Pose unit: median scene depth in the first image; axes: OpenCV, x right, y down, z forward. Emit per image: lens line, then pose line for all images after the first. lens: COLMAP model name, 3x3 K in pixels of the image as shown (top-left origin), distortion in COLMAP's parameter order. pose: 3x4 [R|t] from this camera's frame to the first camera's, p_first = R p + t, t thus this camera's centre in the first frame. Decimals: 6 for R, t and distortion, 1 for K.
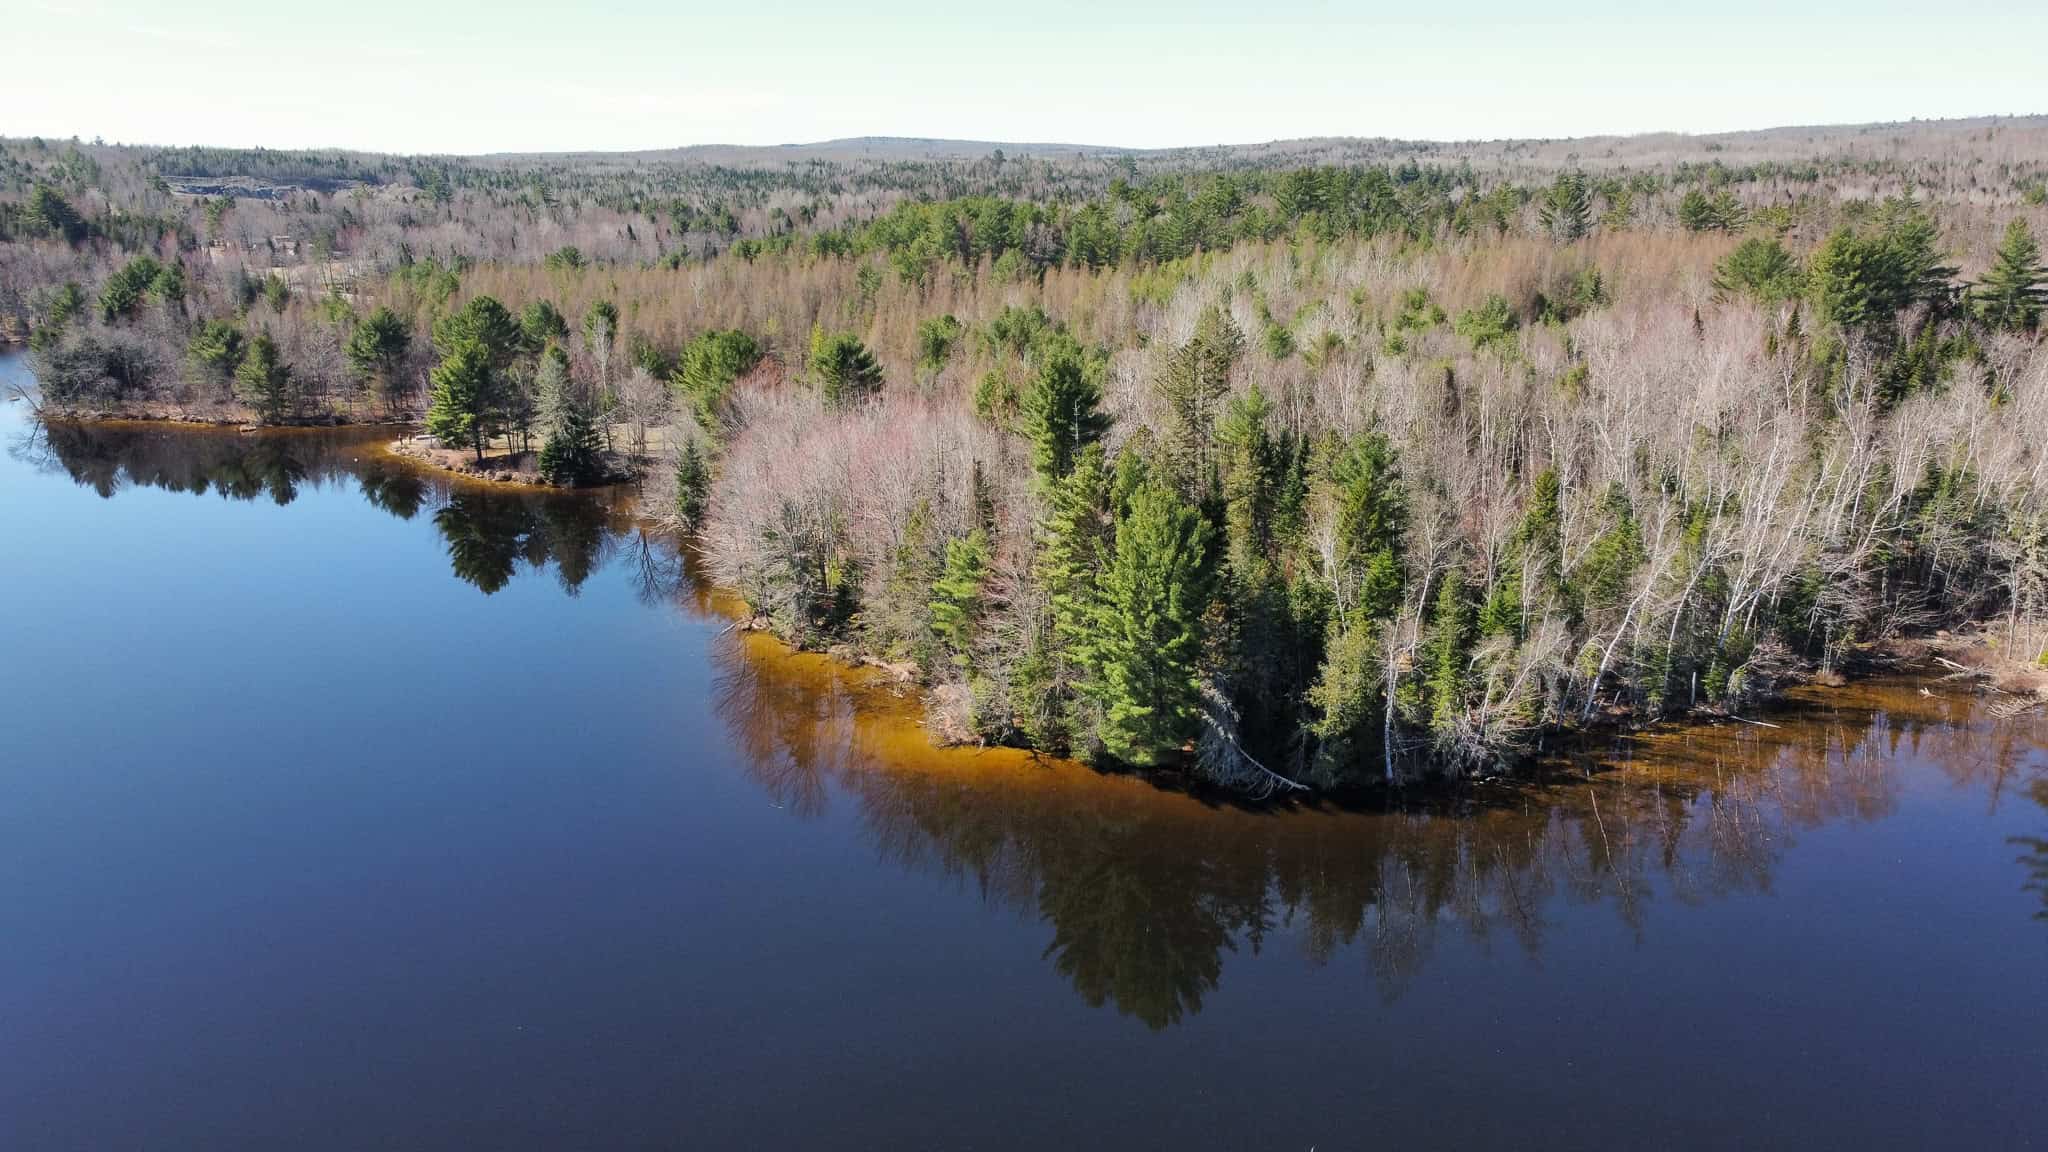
lens RADIAL K [[1598.8, 0, 1017.2], [0, 1598.8, 569.4], [0, 0, 1]] dist [-0.000146, 0.001387]
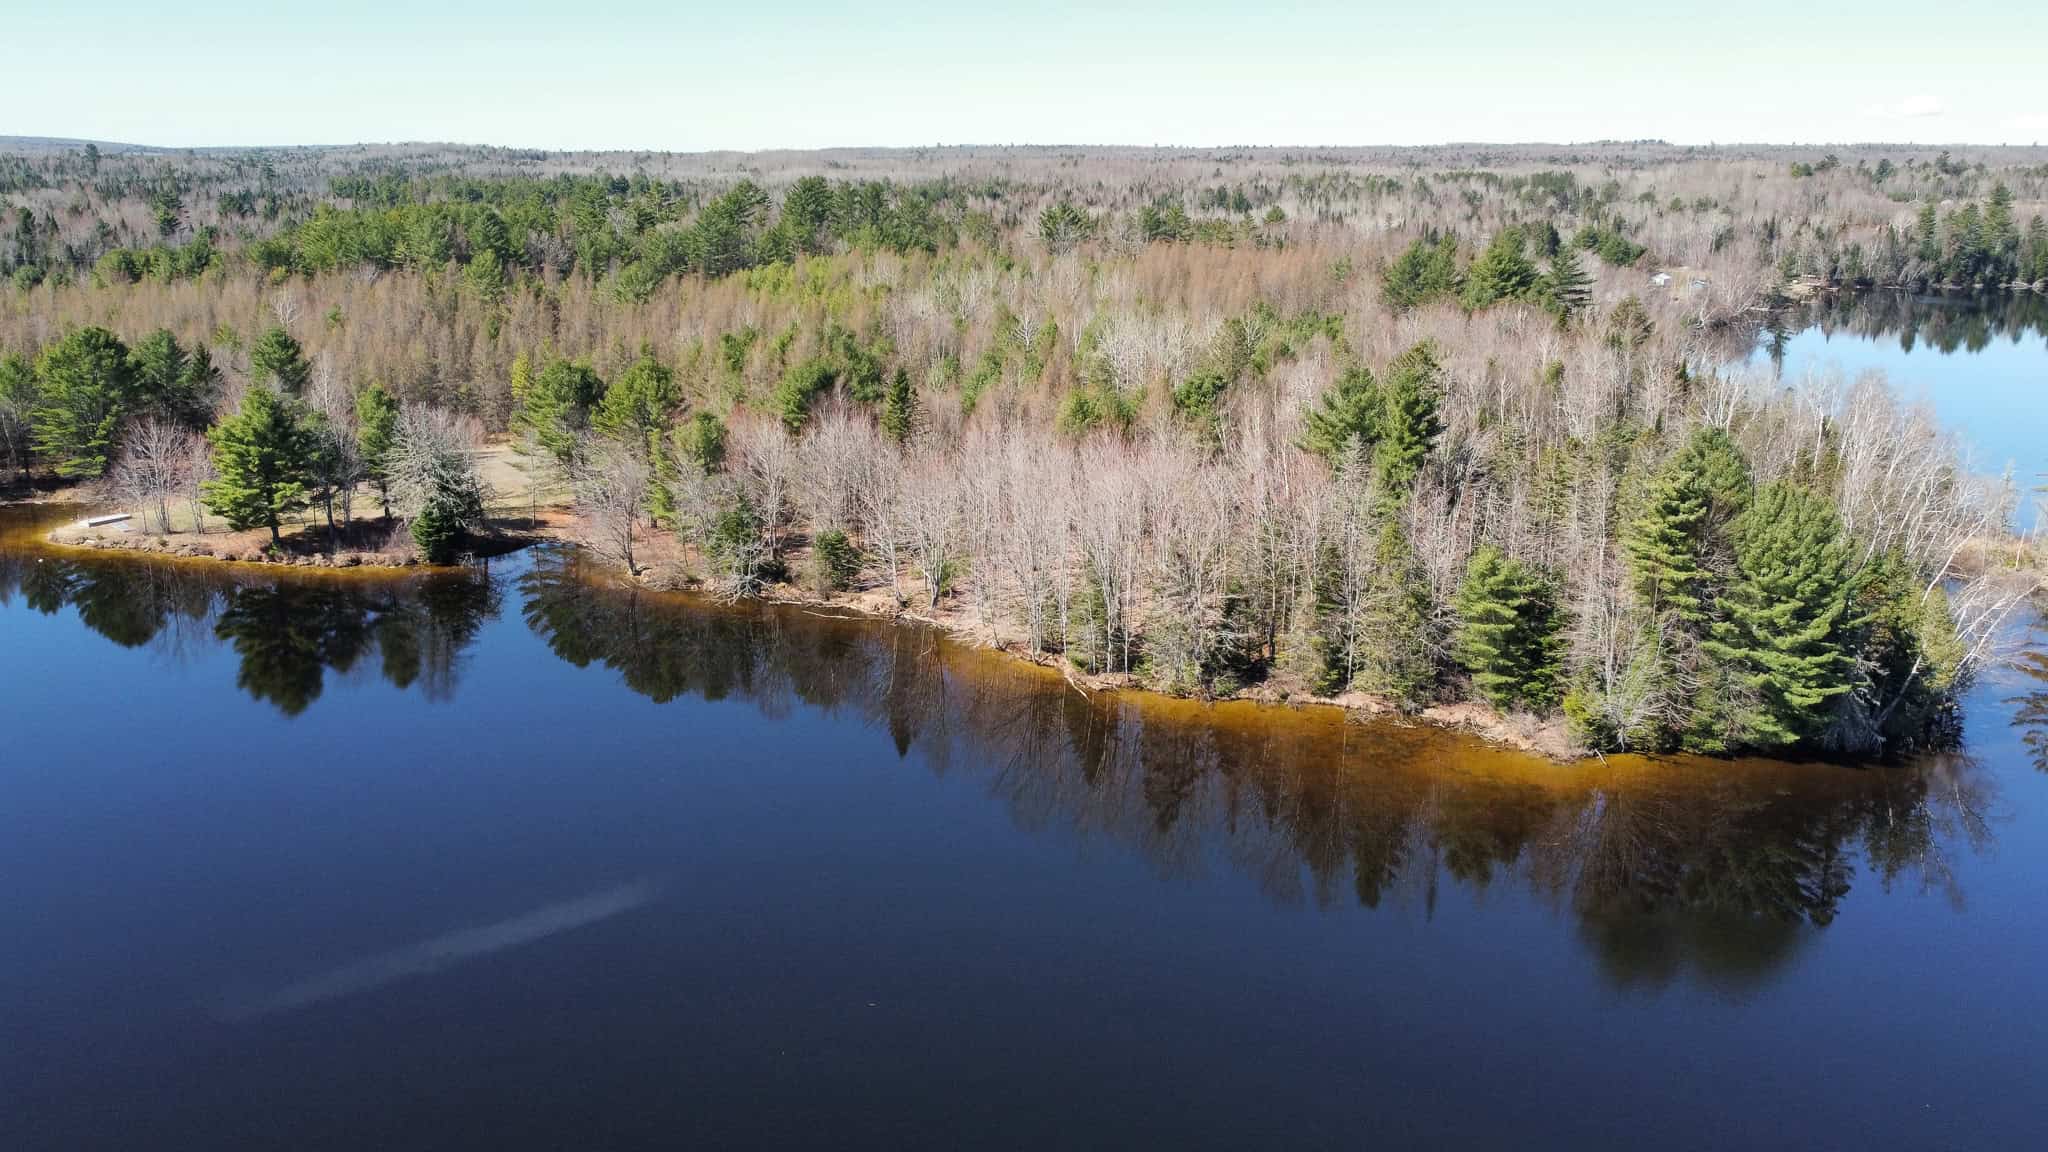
lens RADIAL K [[1598.8, 0, 1017.2], [0, 1598.8, 569.4], [0, 0, 1]] dist [-0.000146, 0.001387]
pose [[0.842695, -0.106393, 0.527774, -0.439191], [0.109622, 0.993652, 0.025276, -0.036271], [-0.527113, 0.036556, 0.849008, 0.171843]]
